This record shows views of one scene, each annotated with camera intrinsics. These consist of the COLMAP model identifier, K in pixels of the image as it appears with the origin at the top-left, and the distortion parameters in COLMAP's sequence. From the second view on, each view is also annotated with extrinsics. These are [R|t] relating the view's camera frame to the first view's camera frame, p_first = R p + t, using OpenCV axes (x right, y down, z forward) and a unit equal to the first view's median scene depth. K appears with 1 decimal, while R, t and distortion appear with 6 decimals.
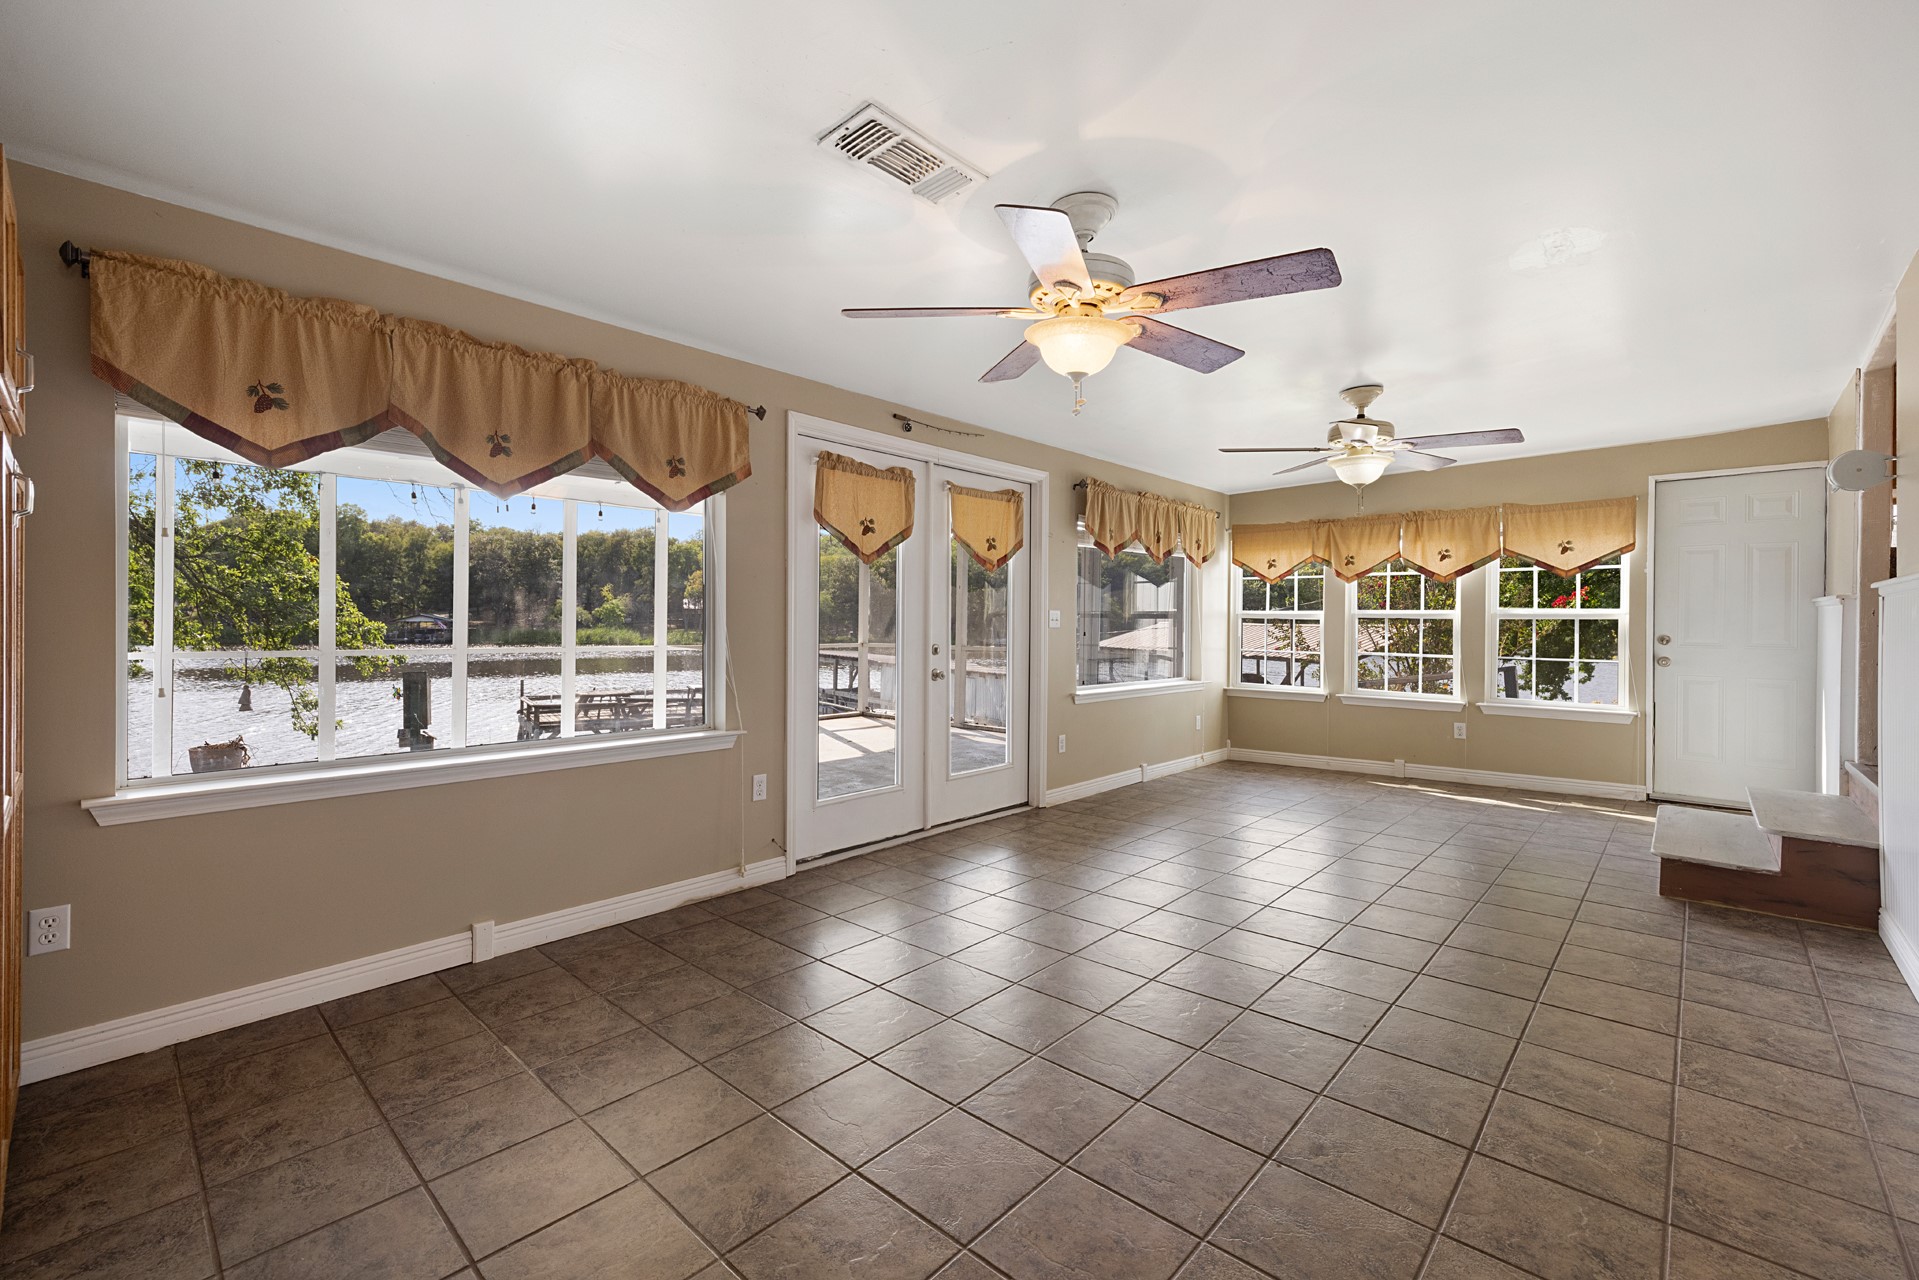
lens RADIAL K [[814.8, 0, 951.2], [0, 814.8, 628.9], [0, 0, 1]] dist [0.001706, 0.001337]
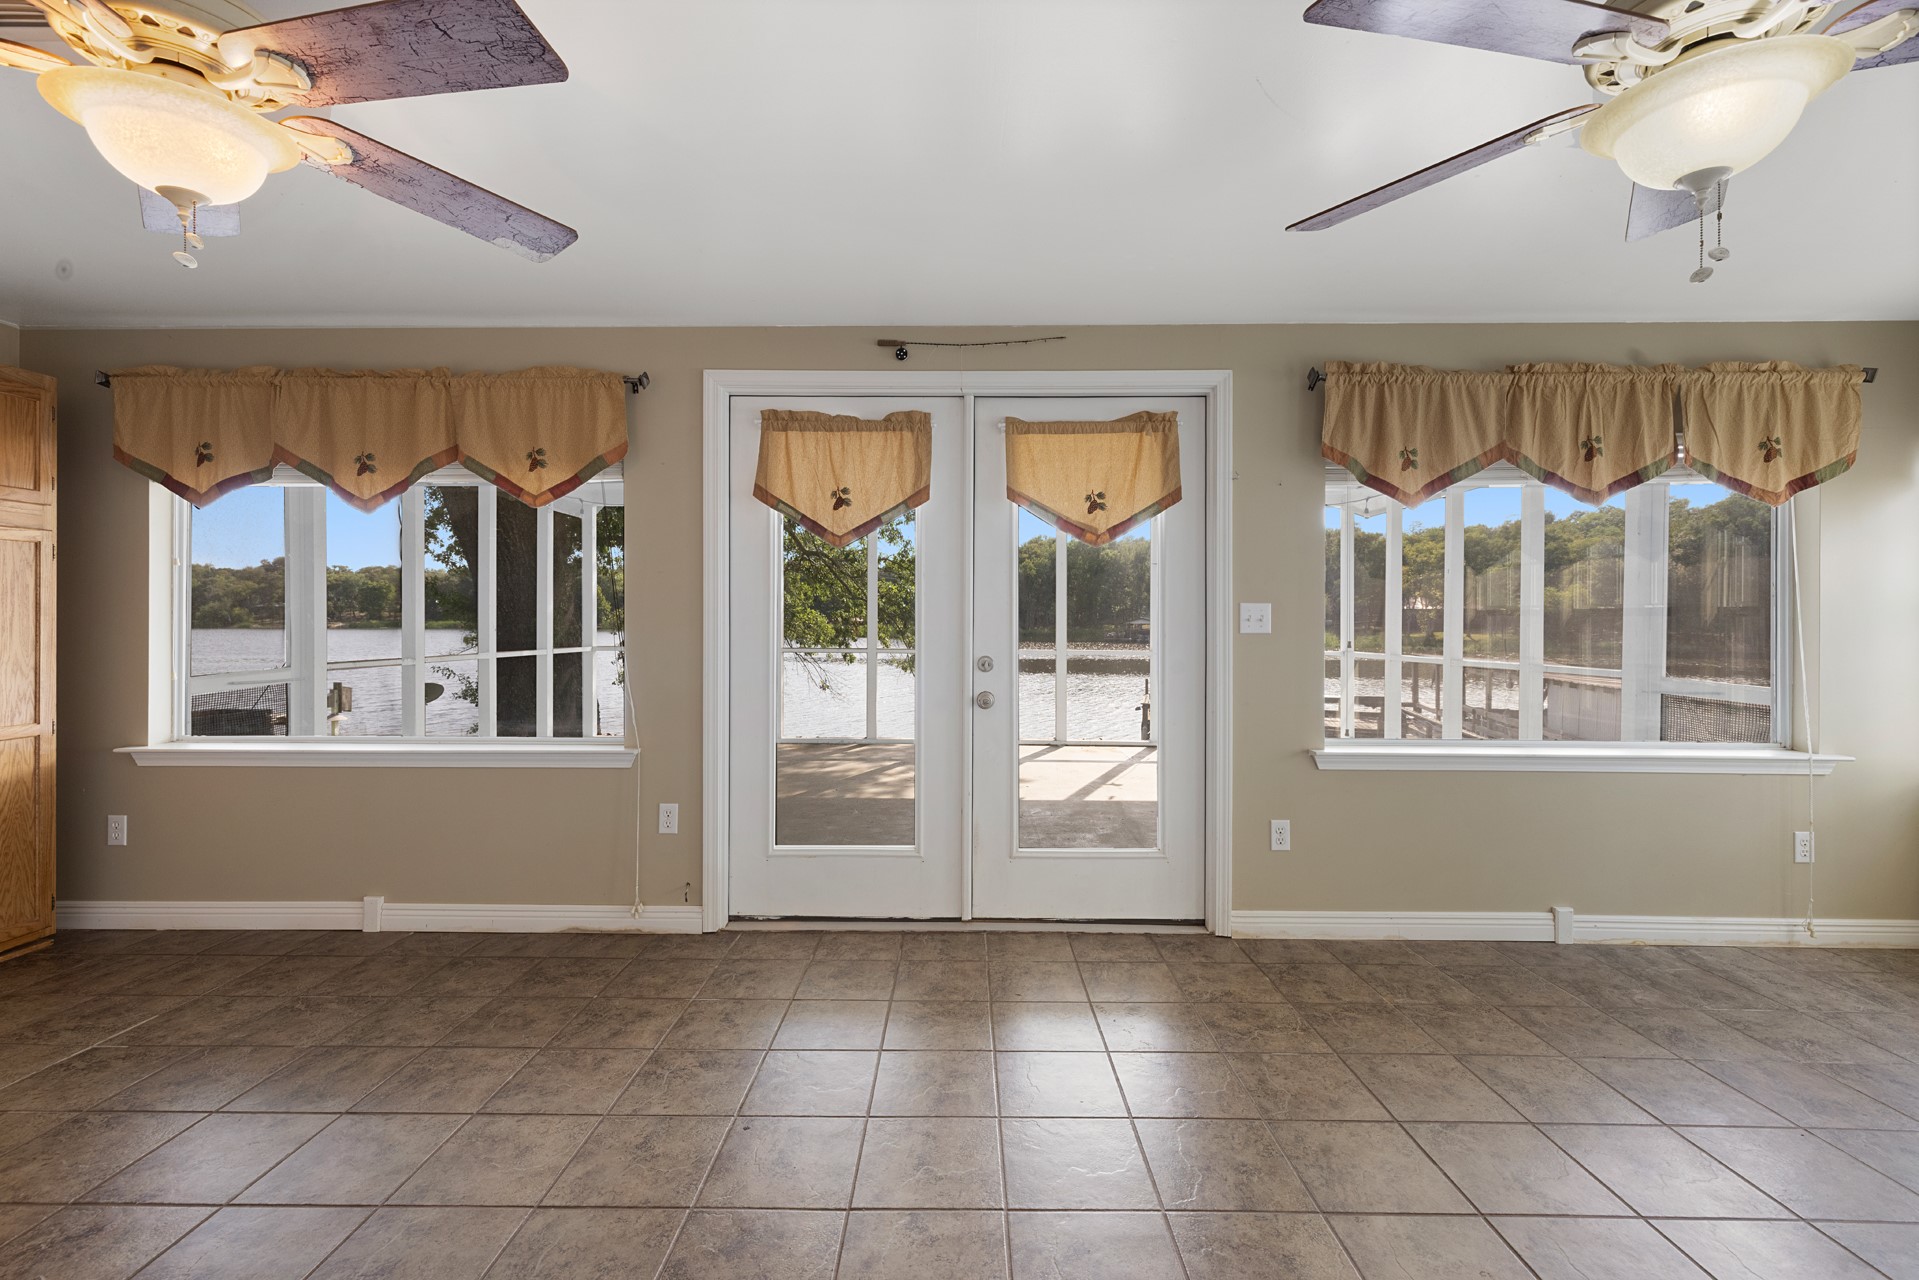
lens RADIAL K [[814.8, 0, 960.1], [0, 814.8, 625.1], [0, 0, 1]] dist [0.001706, 0.001337]
pose [[0.669521, 0.000167, -0.742793, 0.540487], [-0.004131, 0.999985, -0.003499, -0.005873], [0.742781, 0.005411, 0.669512, 0.585088]]
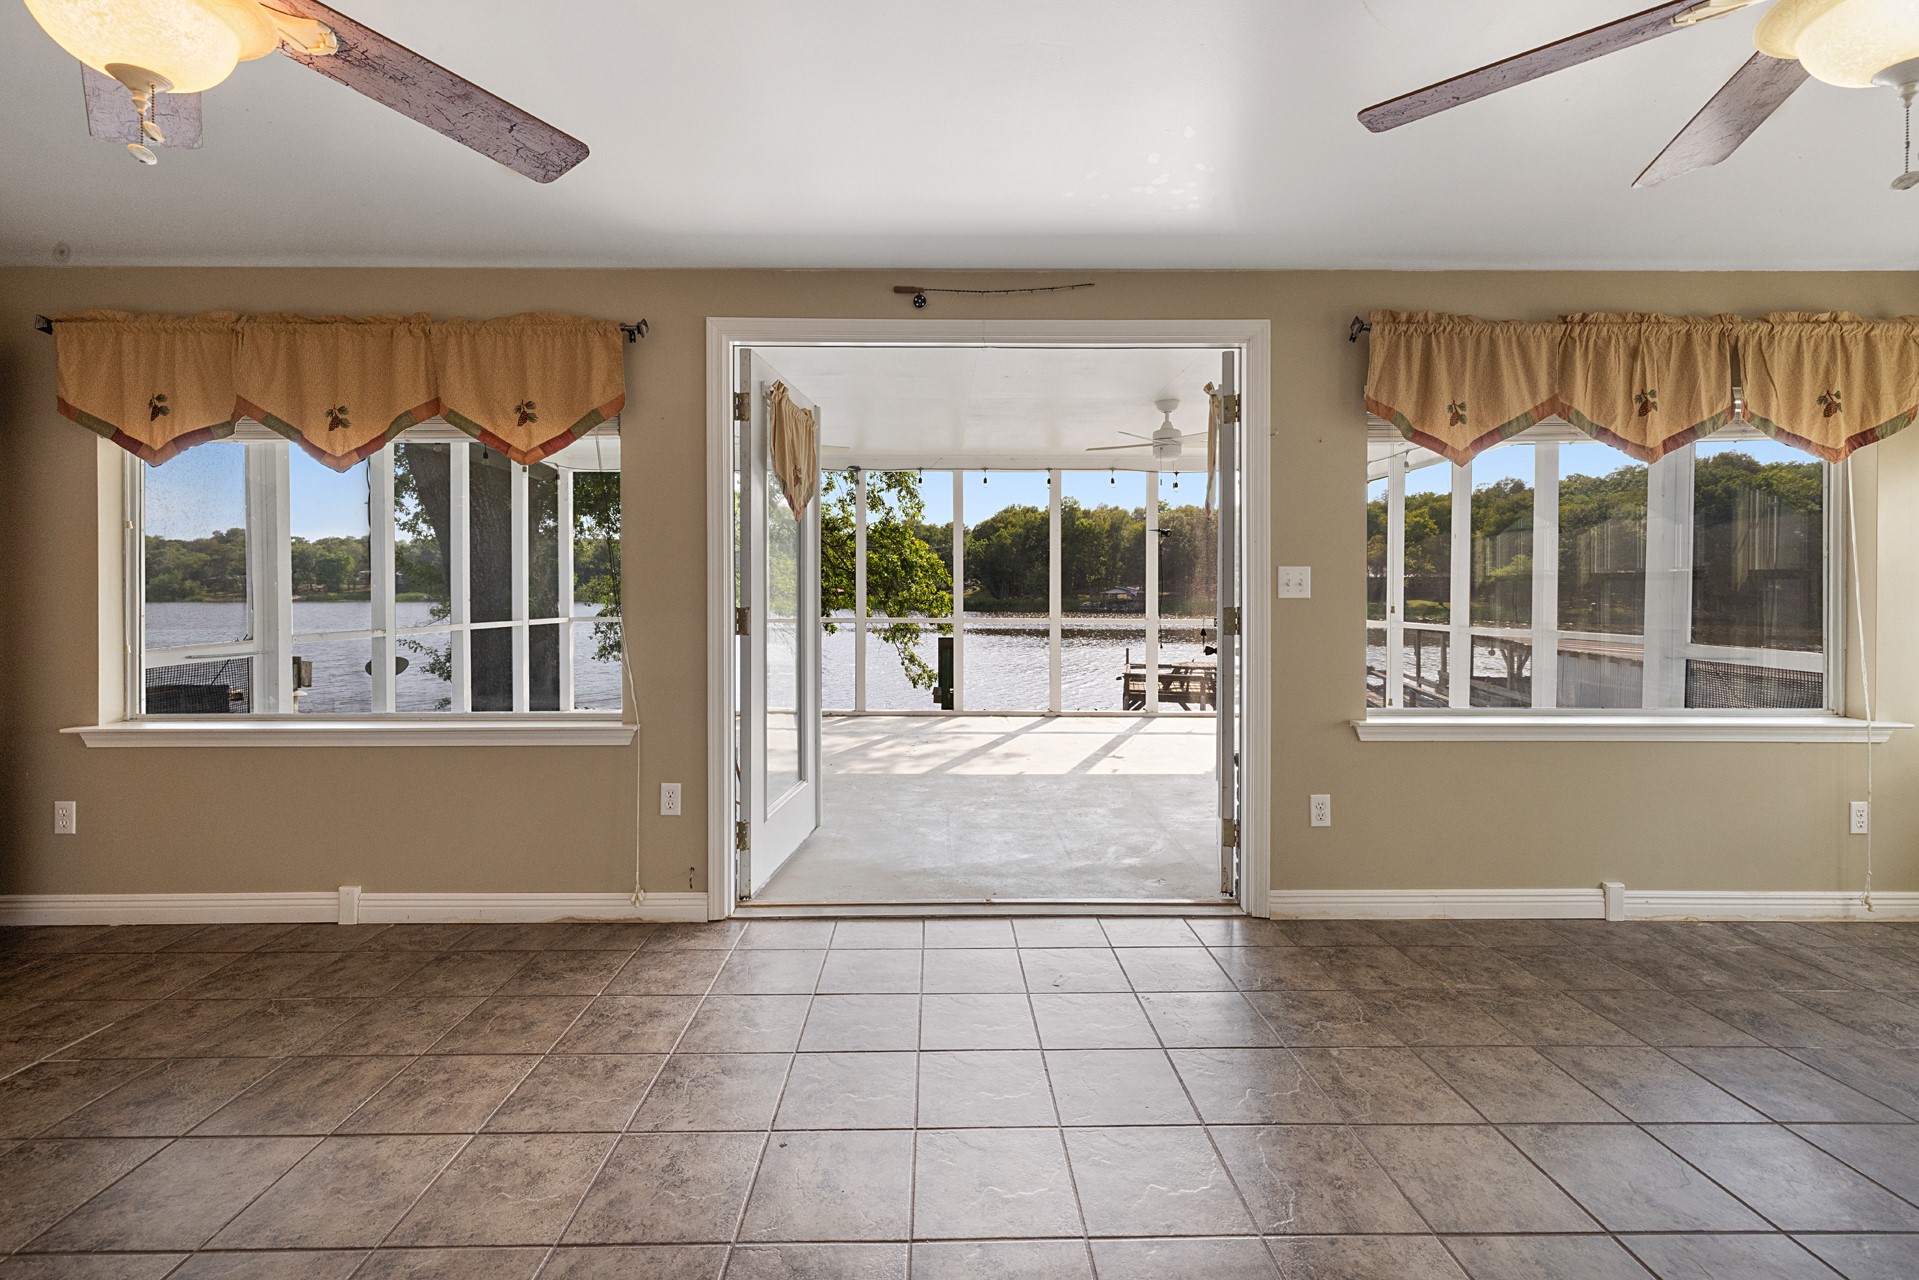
lens RADIAL K [[814.8, 0, 945.8], [0, 814.8, 600.9], [0, 0, 1]] dist [0.001706, 0.001337]
pose [[0.686553, 0.001718, -0.727077, 0.473347], [-0.000243, 0.999998, 0.002134, -0.001089], [0.727079, -0.001289, 0.686552, 0.580204]]
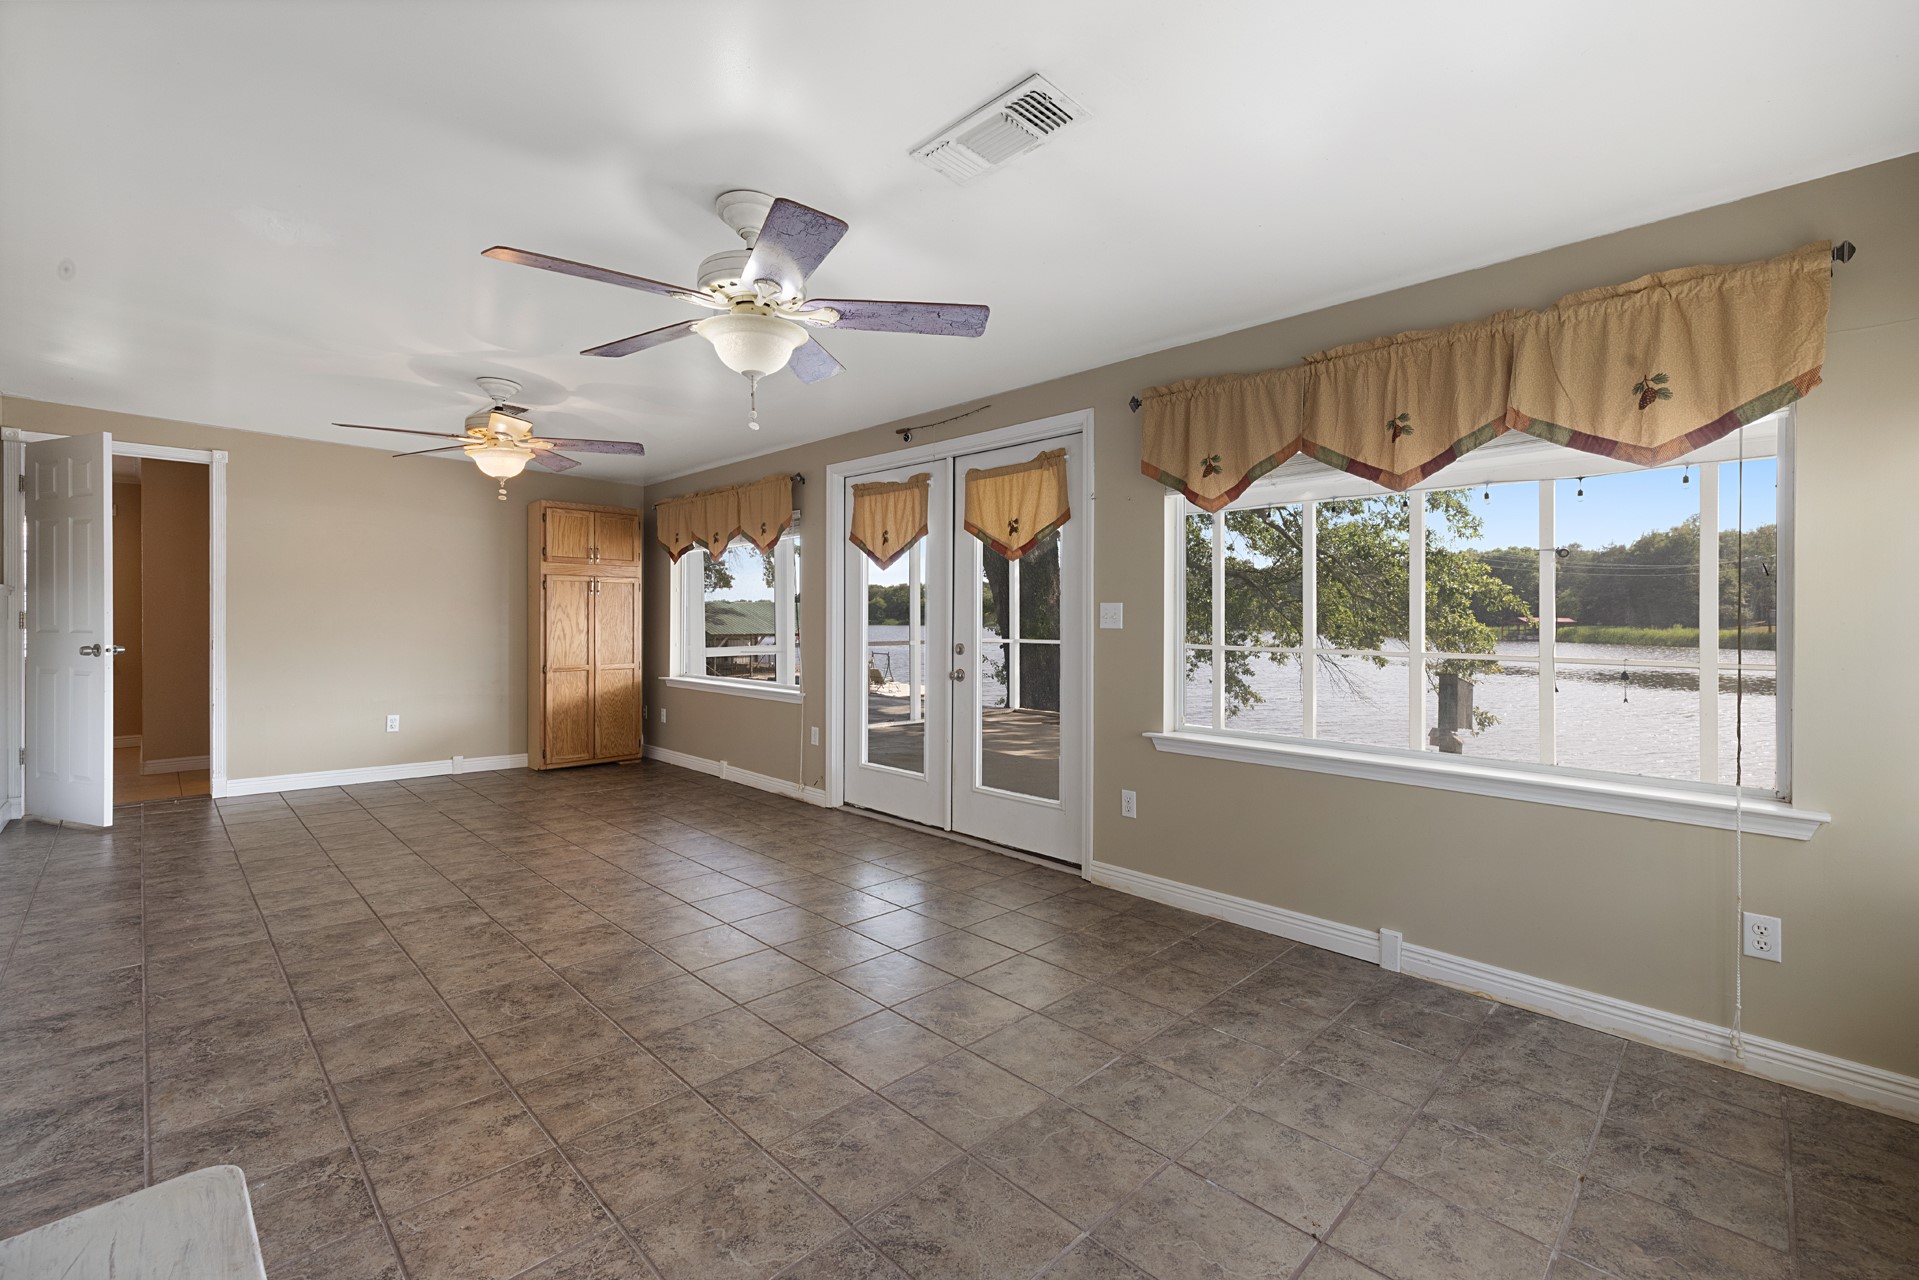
lens RADIAL K [[814.8, 0, 947.5], [0, 814.8, 632.9], [0, 0, 1]] dist [0.001706, 0.001337]
pose [[-0.045169, 0.011385, -0.998914, 1.053556], [-0.011072, 0.999868, 0.011897, -0.005767], [0.998918, 0.011597, -0.045037, 1.155919]]
